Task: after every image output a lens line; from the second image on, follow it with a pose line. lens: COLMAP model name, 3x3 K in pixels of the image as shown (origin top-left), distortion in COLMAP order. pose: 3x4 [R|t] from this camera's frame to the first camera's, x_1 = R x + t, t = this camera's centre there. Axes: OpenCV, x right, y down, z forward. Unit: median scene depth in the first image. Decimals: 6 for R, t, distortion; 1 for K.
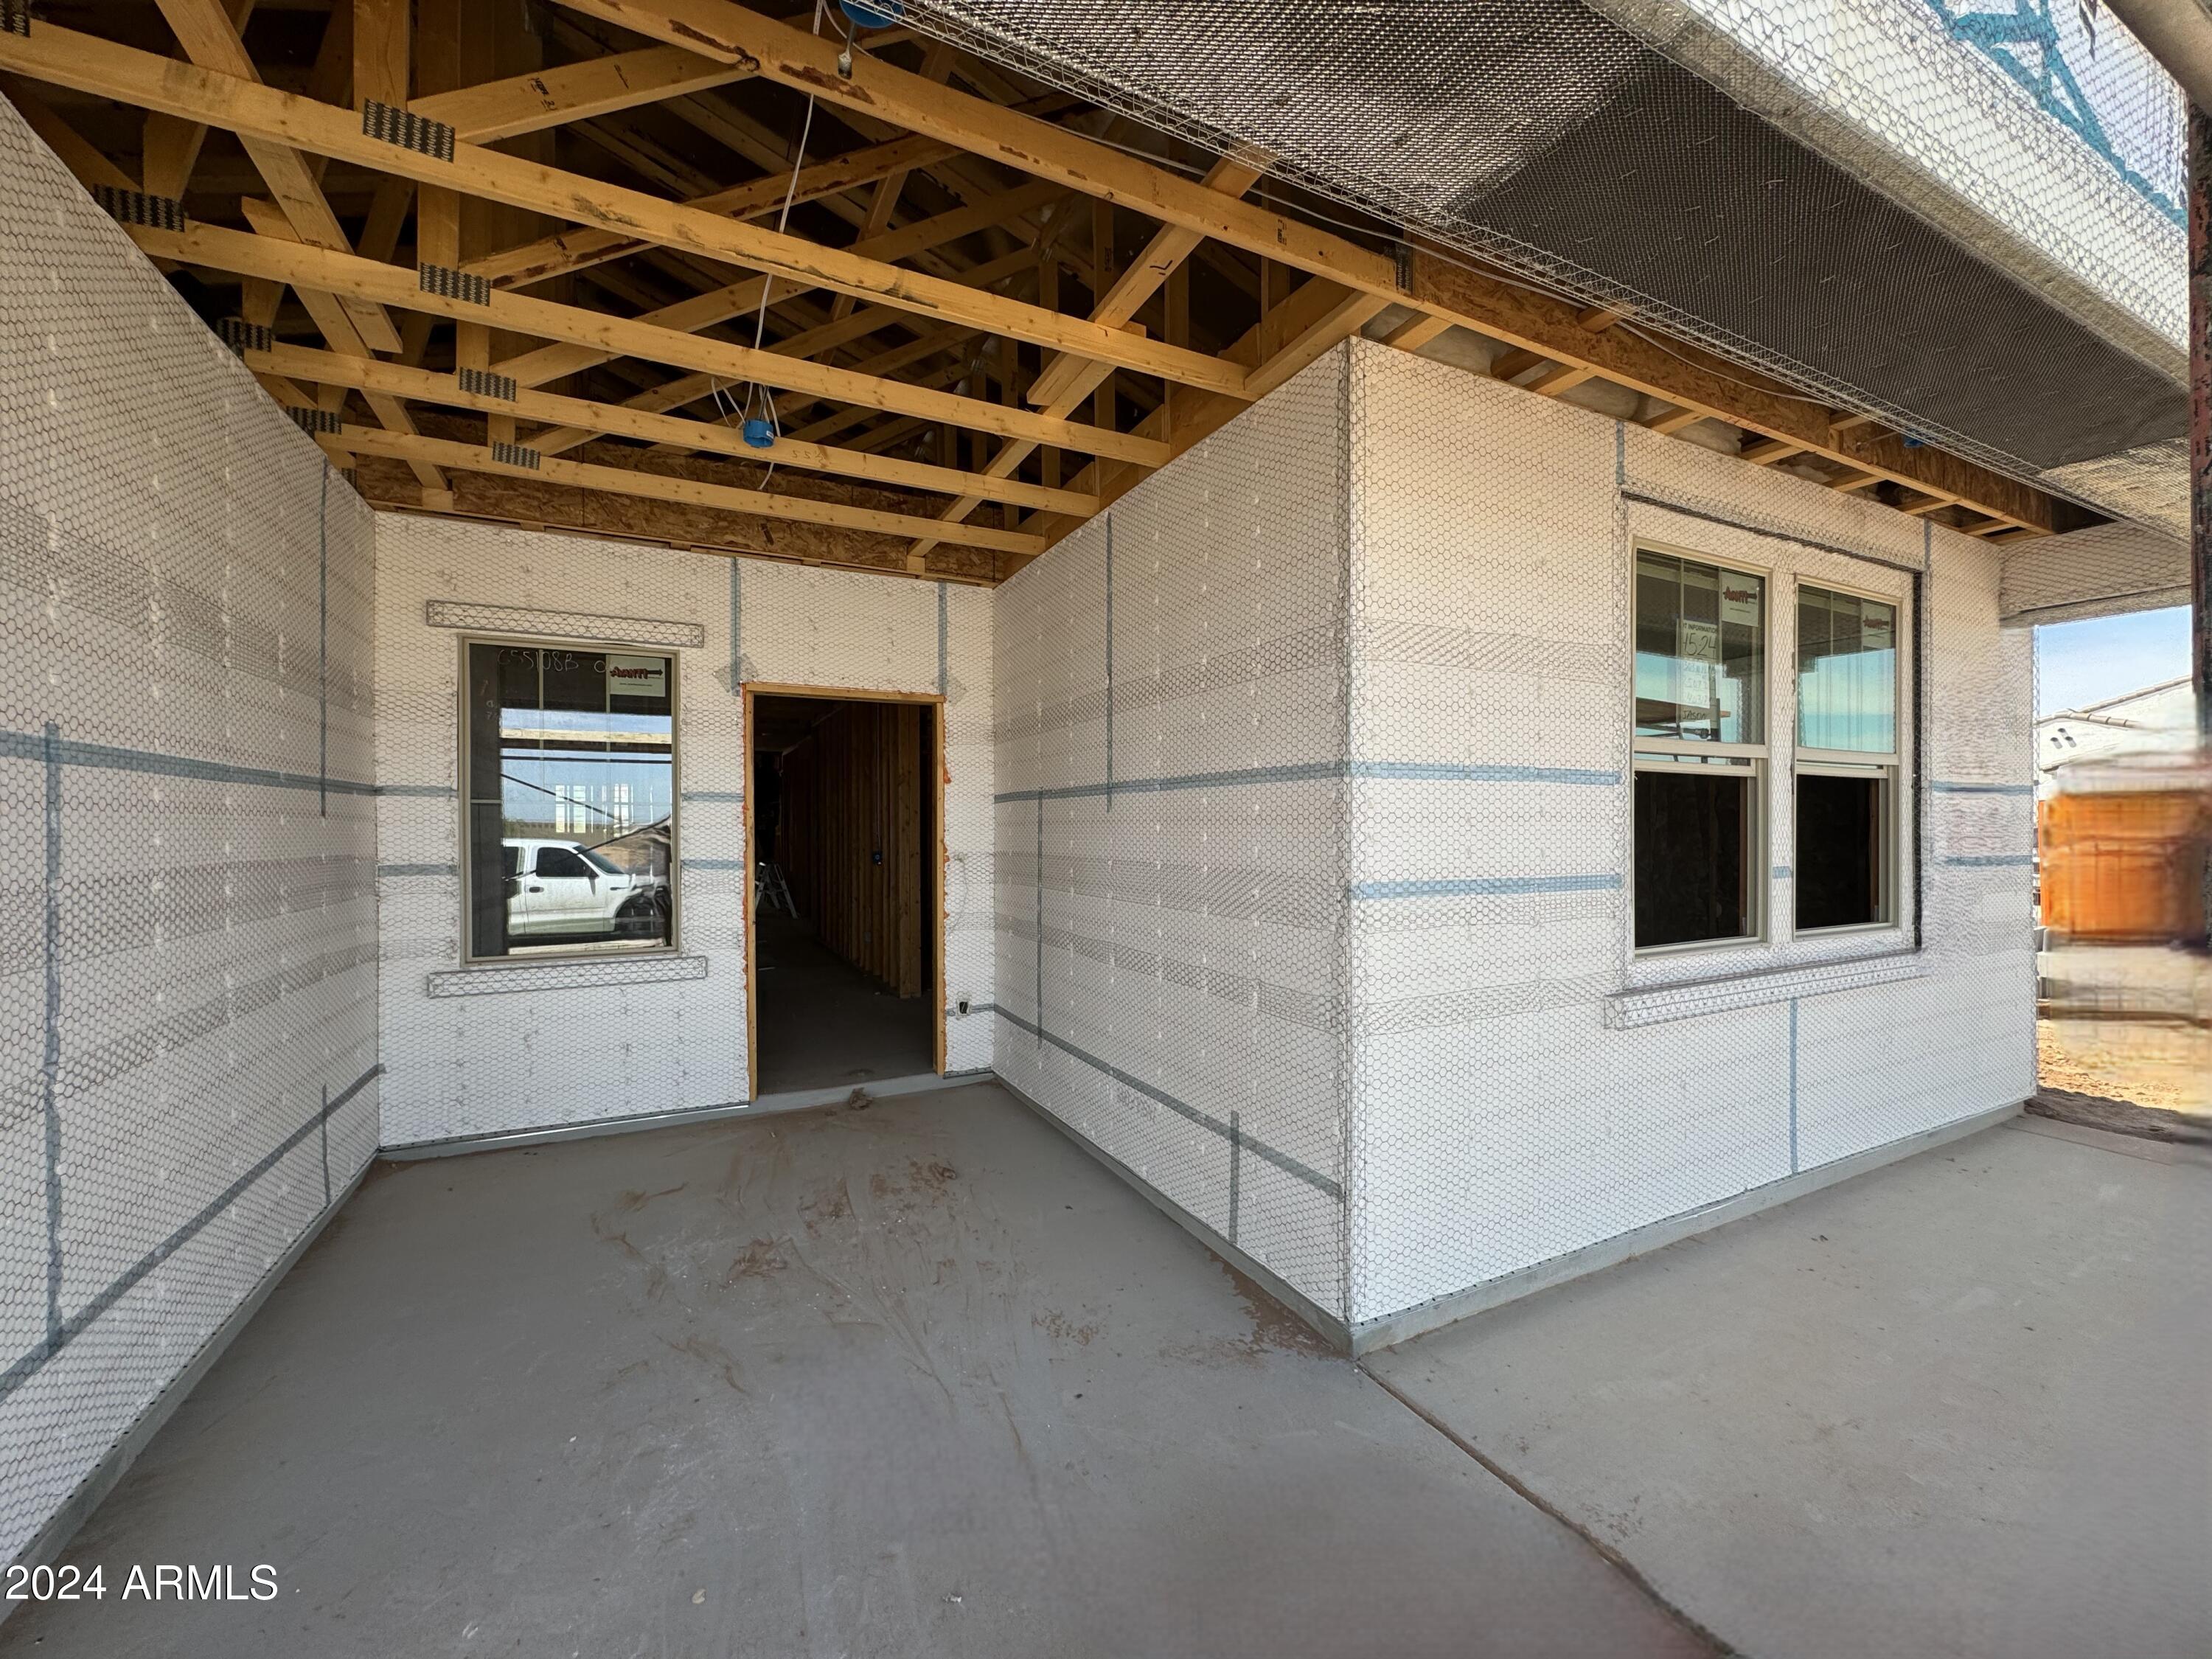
lens RADIAL K [[886.9, 0, 1105.7], [0, 886.9, 825.4], [0, 0, 1]] dist [-0.002787, -0.000080]
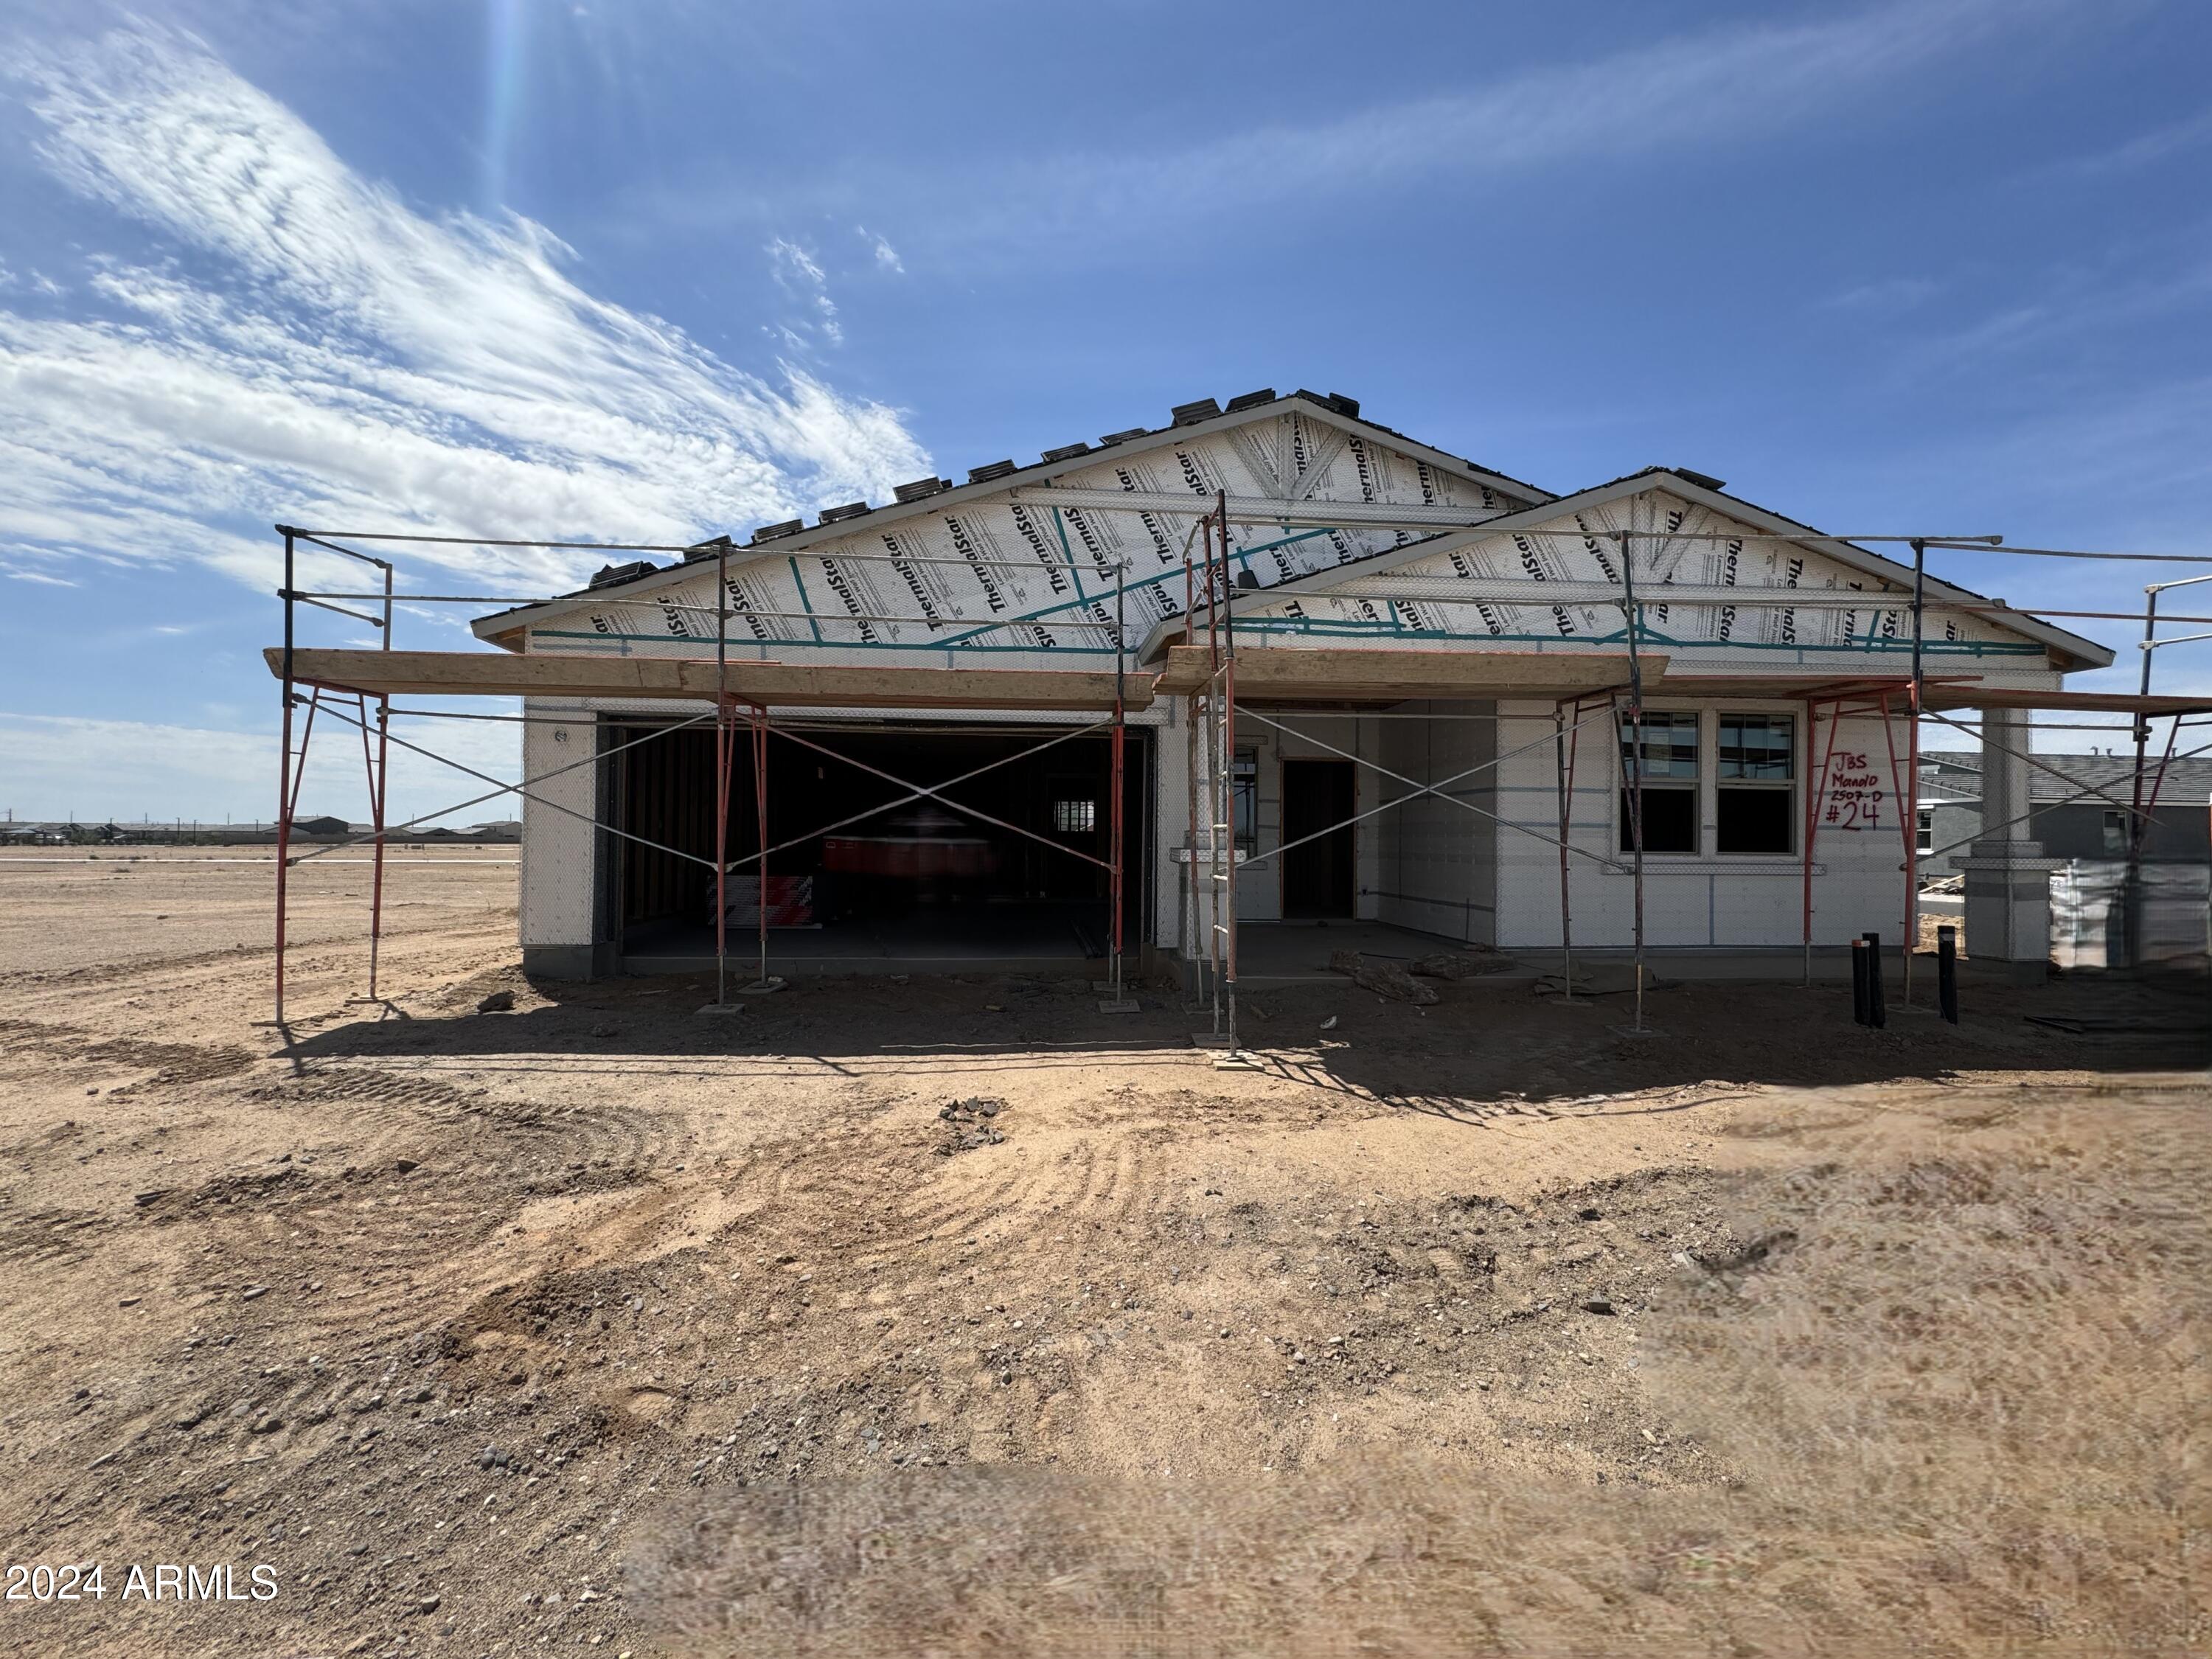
lens RADIAL K [[886.9, 0, 1109.8], [0, 886.9, 827.2], [0, 0, 1]] dist [-0.002787, -0.000080]
pose [[0.928813, 0.010514, -0.370399, 0.107743], [-0.014947, 0.999847, -0.009101, 0.099304], [0.370246, 0.013990, 0.928828, -1.984802]]
